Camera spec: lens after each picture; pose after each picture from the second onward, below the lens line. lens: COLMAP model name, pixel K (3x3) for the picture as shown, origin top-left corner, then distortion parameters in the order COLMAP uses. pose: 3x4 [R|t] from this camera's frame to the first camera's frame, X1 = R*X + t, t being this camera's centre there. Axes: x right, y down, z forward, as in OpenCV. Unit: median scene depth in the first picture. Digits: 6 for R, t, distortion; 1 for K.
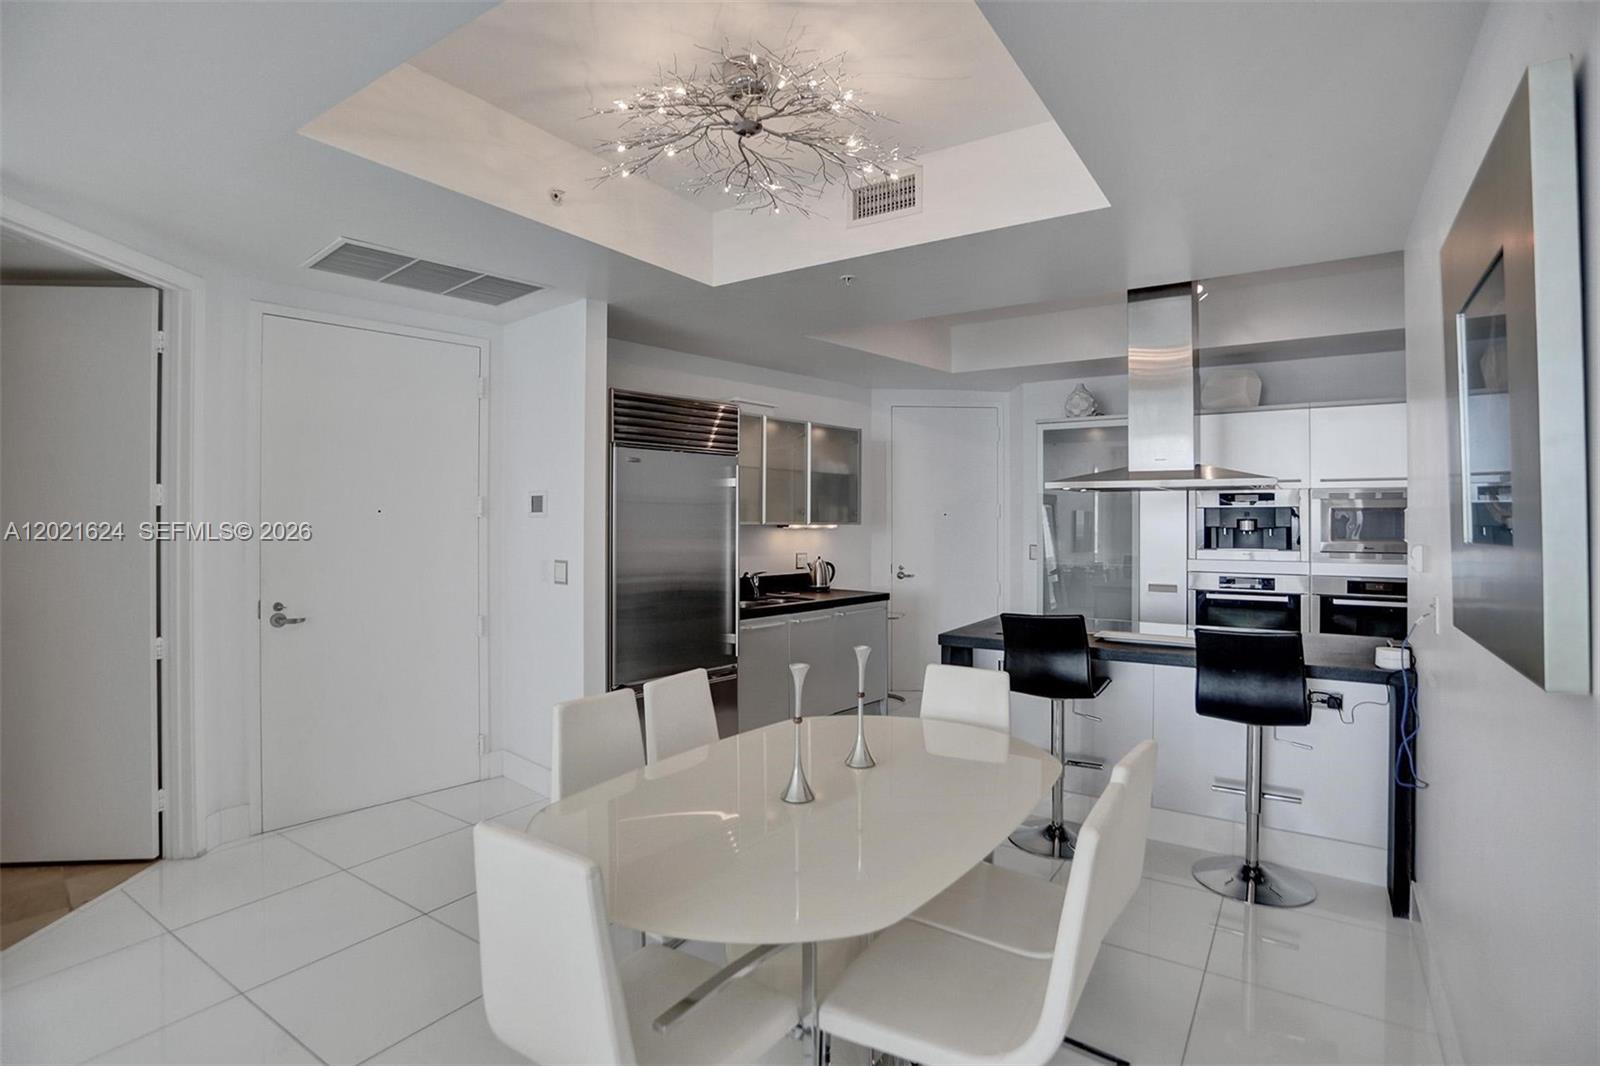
lens RADIAL K [[793.2, 0, 797.5], [0, 793.2, 509.6], [0, 0, 1]] dist [-0.074192, 0.032887]
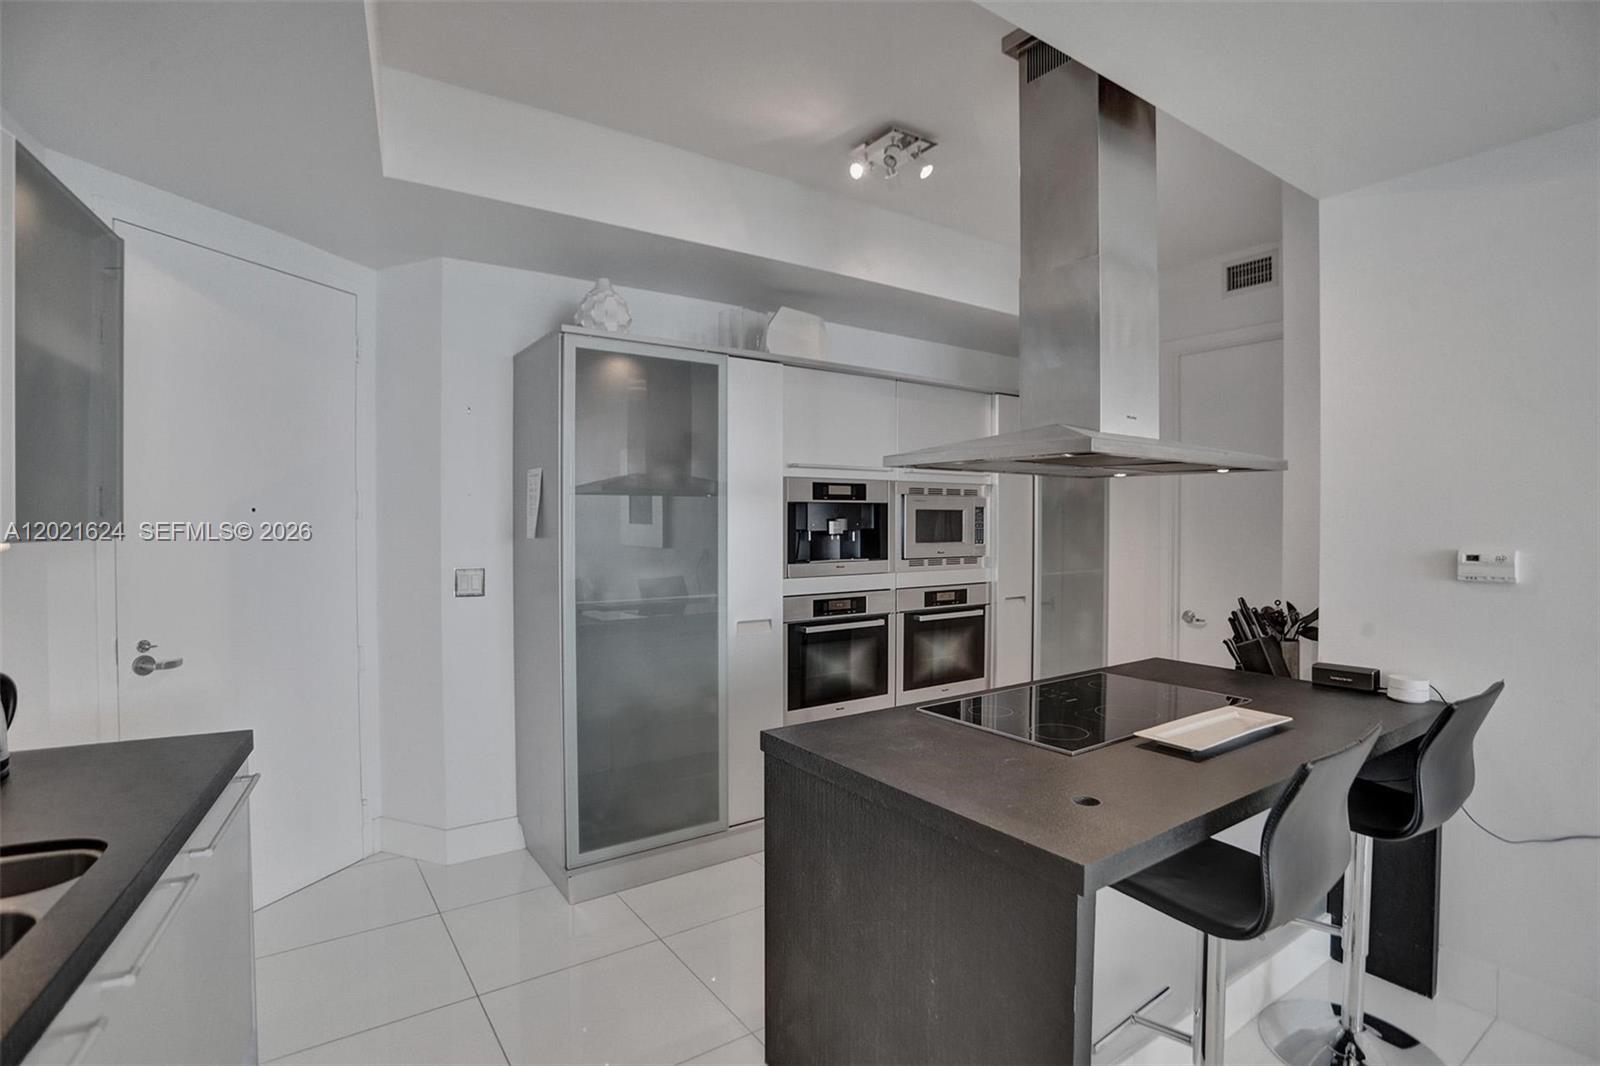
lens RADIAL K [[787.7, 0, 794.5], [0, 787.7, 529.2], [0, 0, 1]] dist [-0.073491, 0.031698]
pose [[0.369092, -0.015155, 0.929269, -0.129344], [-0.009031, 0.999761, 0.019892, 0.007752], [-0.929349, -0.015734, 0.368867, 0.762101]]
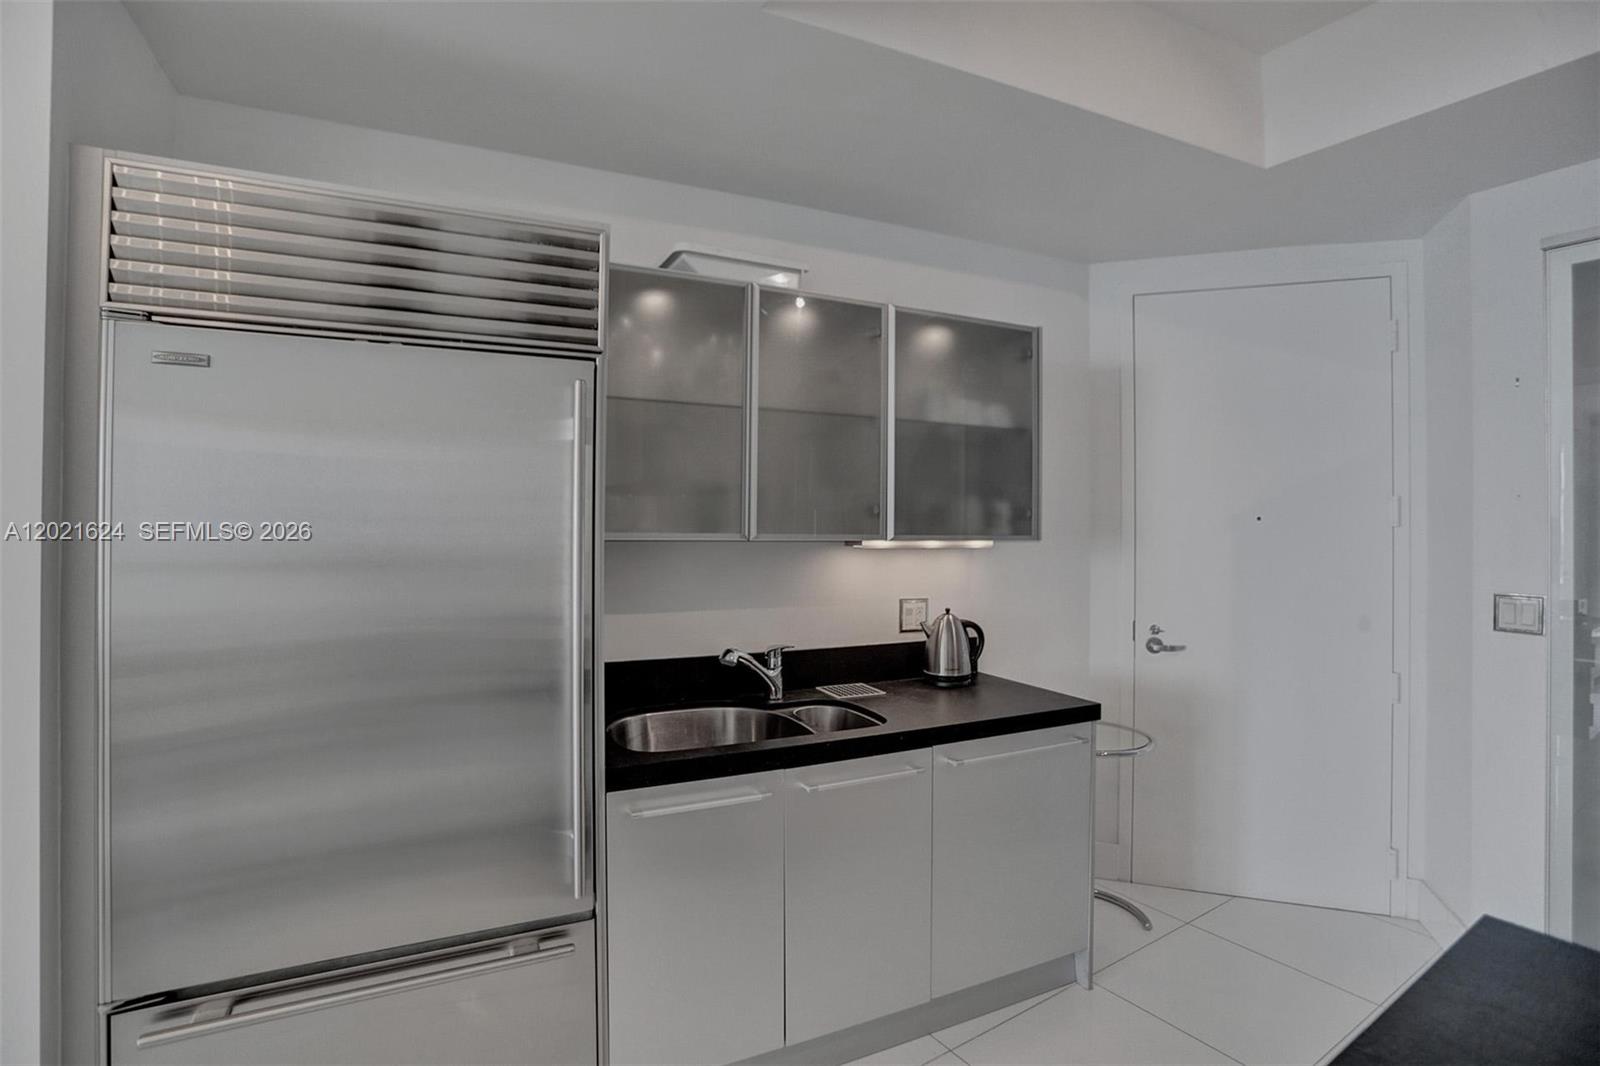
lens RADIAL K [[787.7, 0, 794.5], [0, 787.7, 529.2], [0, 0, 1]] dist [-0.073491, 0.031698]
pose [[0.924539, 0.000126, -0.381086, 0.144874], [0.004490, 0.999927, 0.011223, 0.008491], [0.381060, -0.012087, 0.924471, 0.650448]]
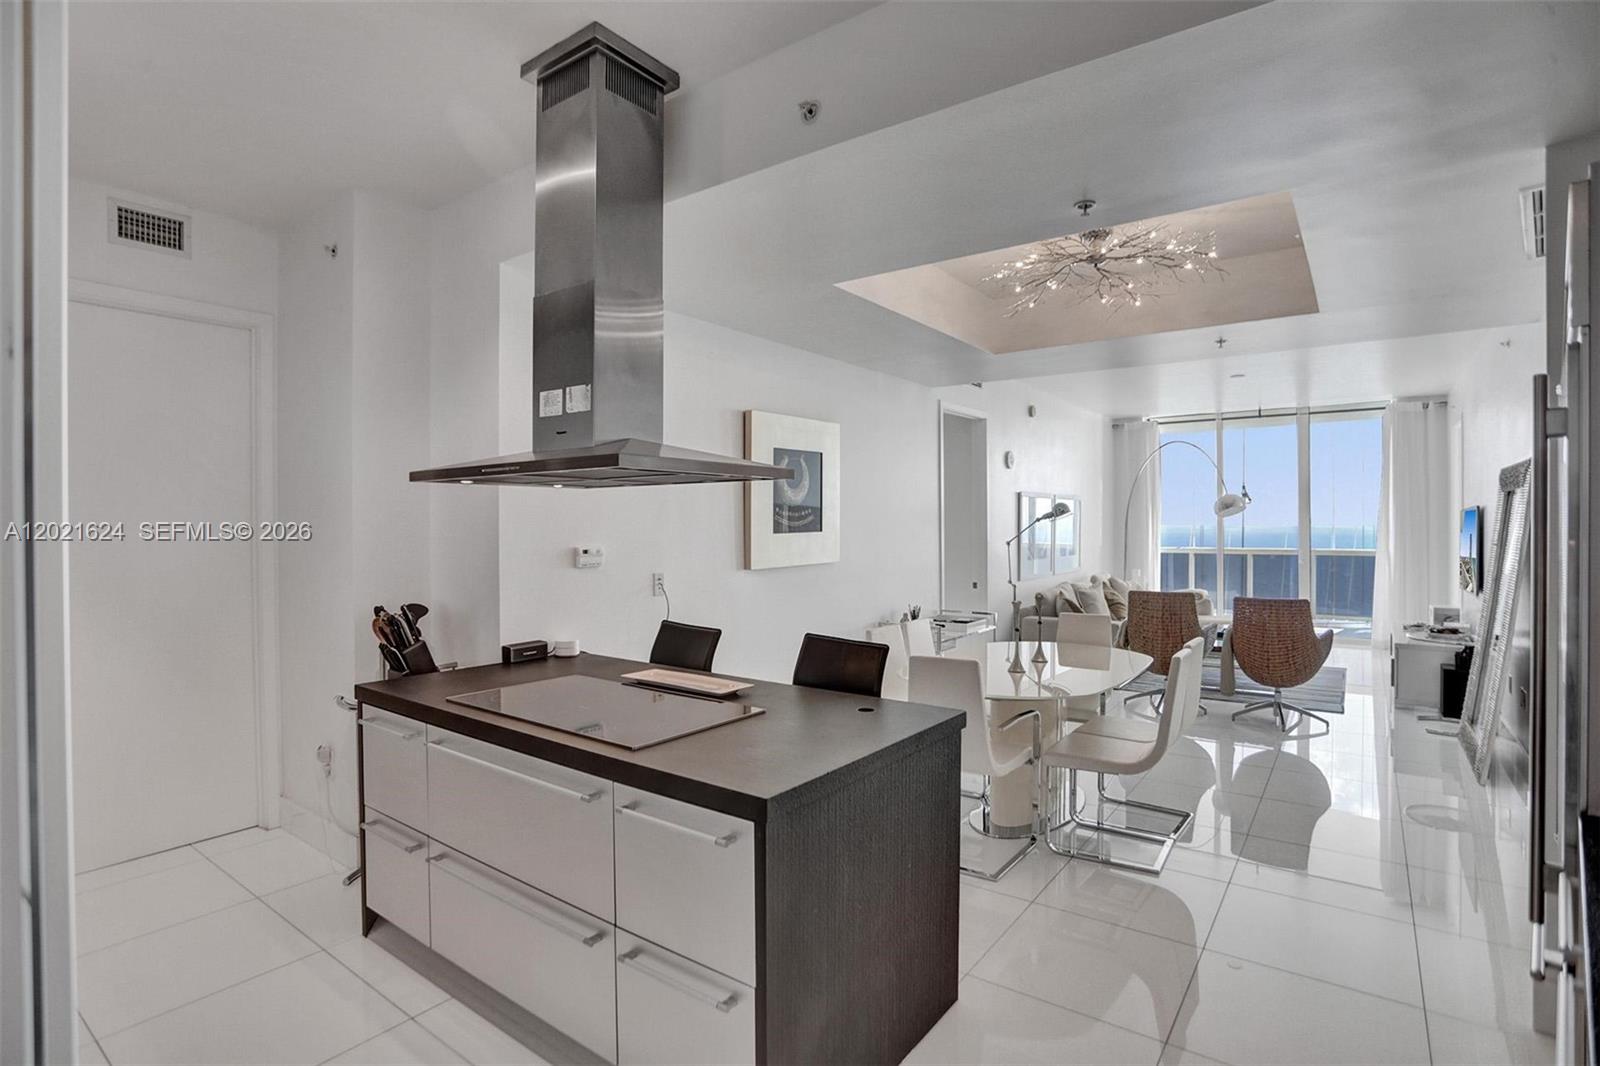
lens RADIAL K [[787.7, 0, 794.5], [0, 787.7, 529.2], [0, 0, 1]] dist [-0.073491, 0.031698]
pose [[-0.998546, -0.001486, 0.053887, 0.216817], [-0.001576, 0.999997, -0.001618, 0.010797], [-0.053885, -0.001701, -0.998546, 1.252090]]
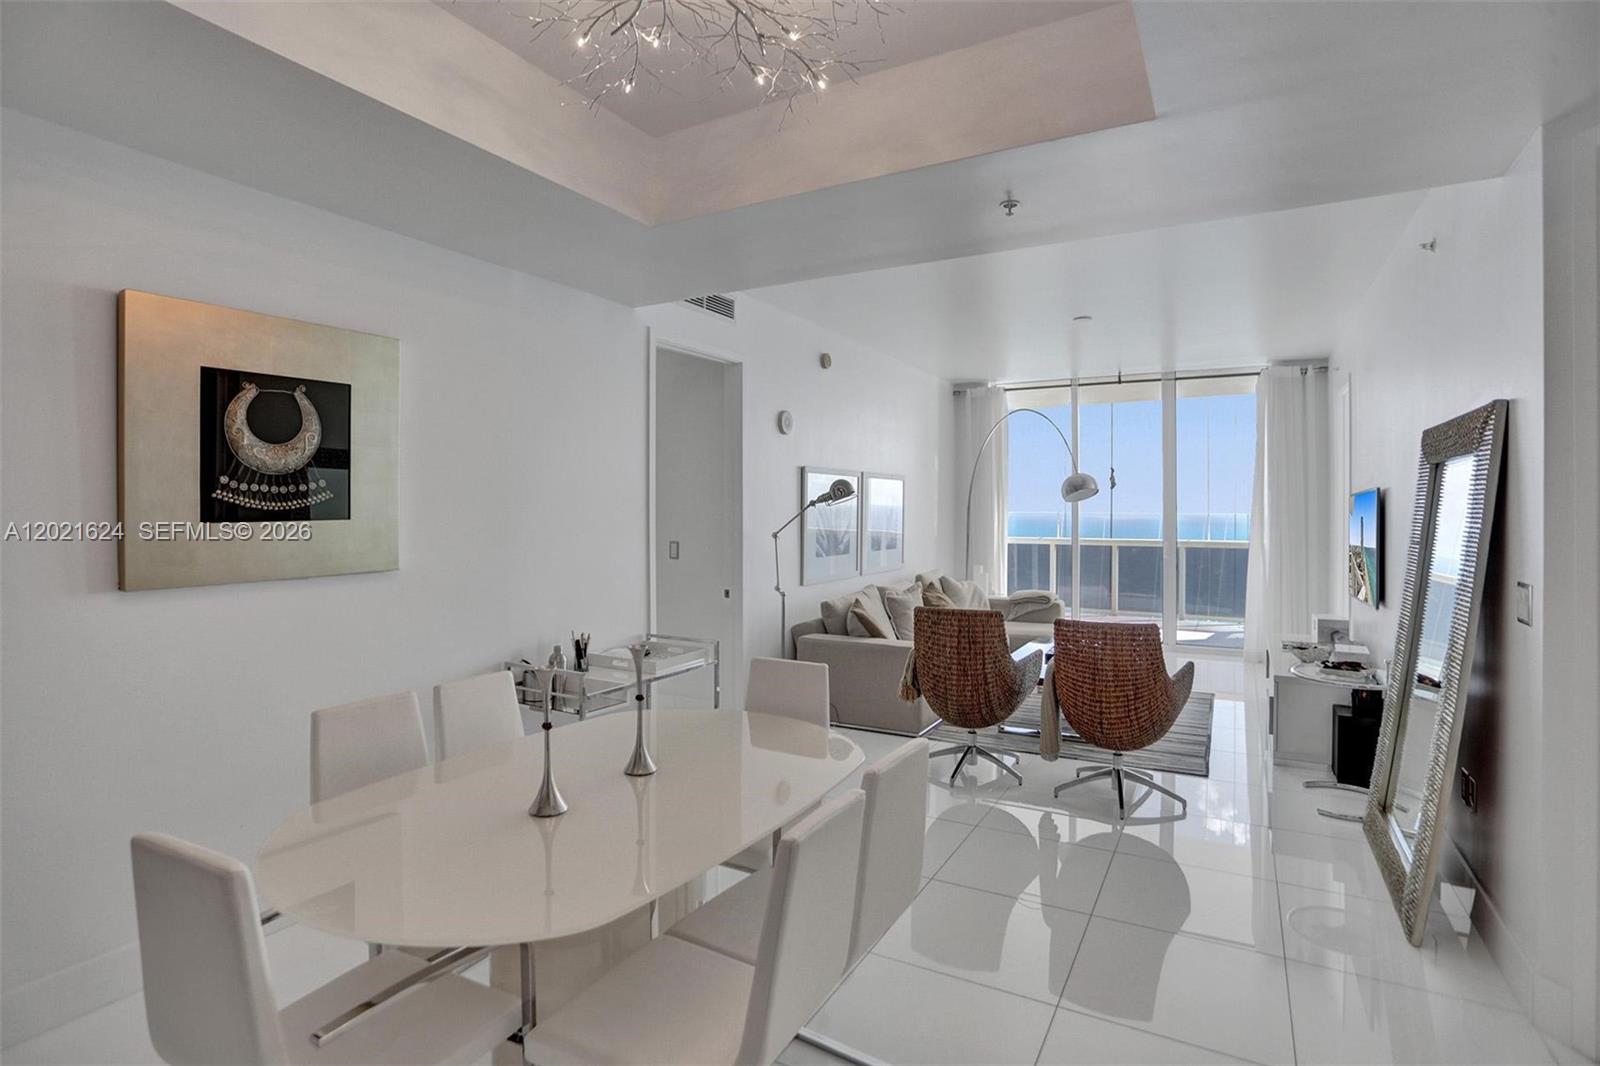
lens RADIAL K [[793.2, 0, 797.5], [0, 793.2, 509.6], [0, 0, 1]] dist [-0.074192, 0.032887]
pose [[-0.997290, -0.007156, -0.073223, -0.052086], [-0.006551, 0.999942, -0.008495, 0.007752], [0.073280, -0.007992, -0.997279, 0.848749]]
